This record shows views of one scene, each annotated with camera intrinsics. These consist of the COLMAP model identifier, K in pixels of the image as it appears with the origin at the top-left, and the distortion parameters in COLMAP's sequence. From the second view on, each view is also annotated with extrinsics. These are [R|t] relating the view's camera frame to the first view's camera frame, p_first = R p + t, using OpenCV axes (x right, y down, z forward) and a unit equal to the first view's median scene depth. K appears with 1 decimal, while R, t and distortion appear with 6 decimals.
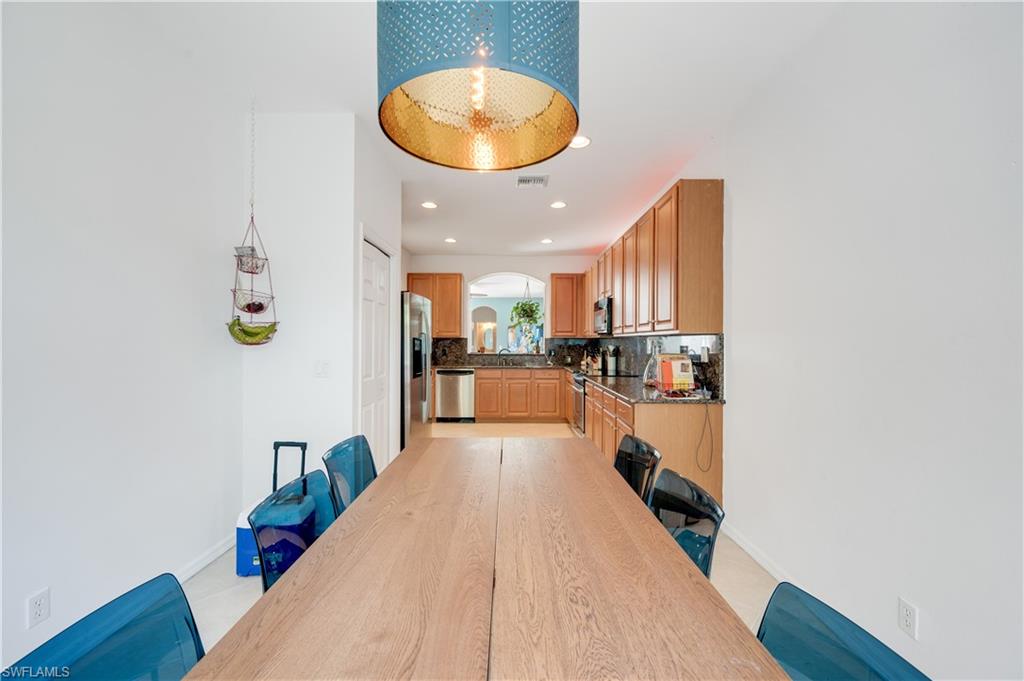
lens RADIAL K [[407.0, 0, 510.1], [0, 407.0, 342.7], [0, 0, 1]] dist [0.000101, 0.000093]
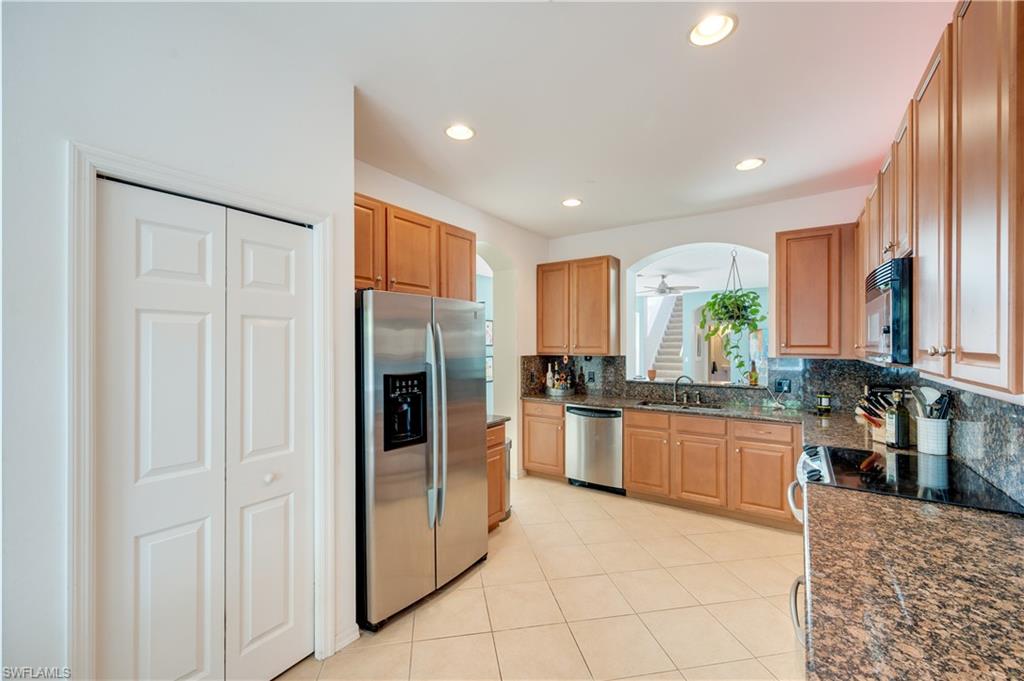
lens RADIAL K [[412.8, 0, 512.2], [0, 412.8, 345.7], [0, 0, 1]] dist [-0.000313, -0.000070]
pose [[0.823603, -0.004037, -0.567152, 0.119634], [0.003882, 0.999991, -0.001480, -0.027995], [0.567153, -0.000982, 0.823612, 0.376732]]
